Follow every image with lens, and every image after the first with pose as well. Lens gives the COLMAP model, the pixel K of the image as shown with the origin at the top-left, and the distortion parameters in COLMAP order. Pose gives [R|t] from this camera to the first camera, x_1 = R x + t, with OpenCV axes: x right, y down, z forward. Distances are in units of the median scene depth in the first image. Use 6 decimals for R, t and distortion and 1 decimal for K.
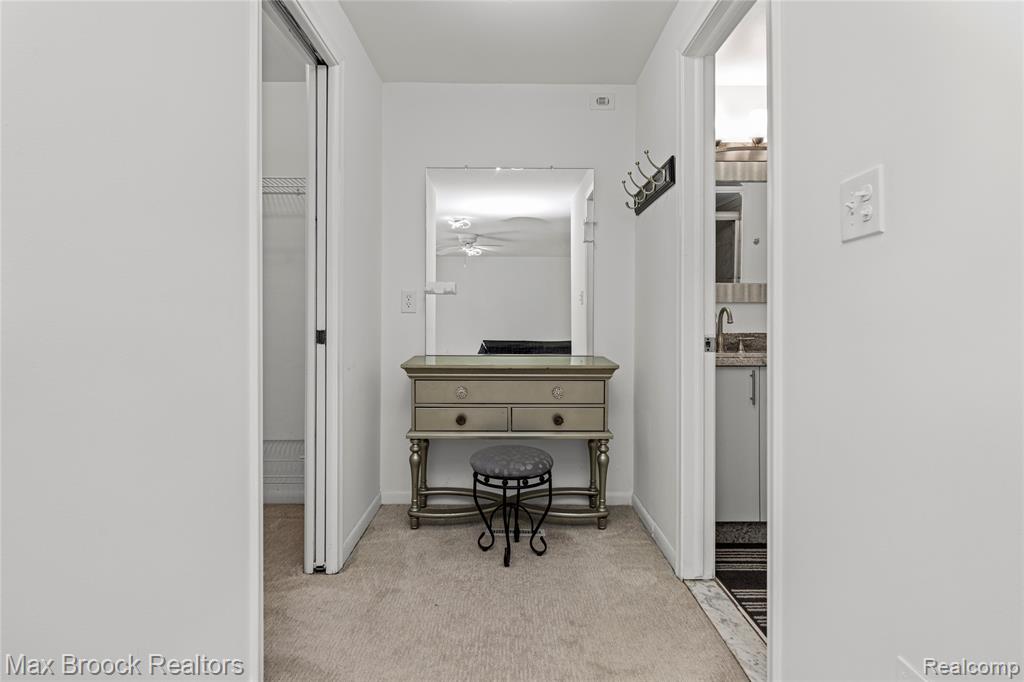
lens RADIAL K [[565.0, 0, 509.6], [0, 565.0, 332.8], [0, 0, 1]] dist [-0.000846, -0.002074]
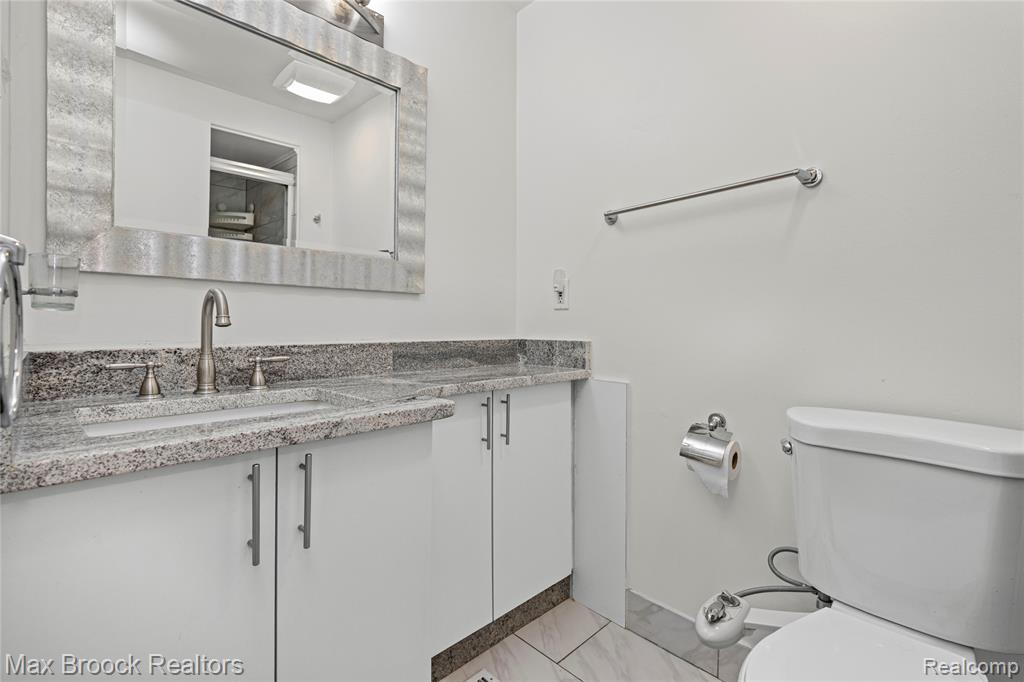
lens RADIAL K [[465.0, 0, 510.6], [0, 465.0, 338.0], [0, 0, 1]] dist [0.001181, 0.000057]
pose [[0.717112, 0.006626, 0.696926, 0.291476], [-0.001349, 0.999966, -0.008120, -0.004130], [-0.696956, 0.004883, 0.717097, 0.582870]]
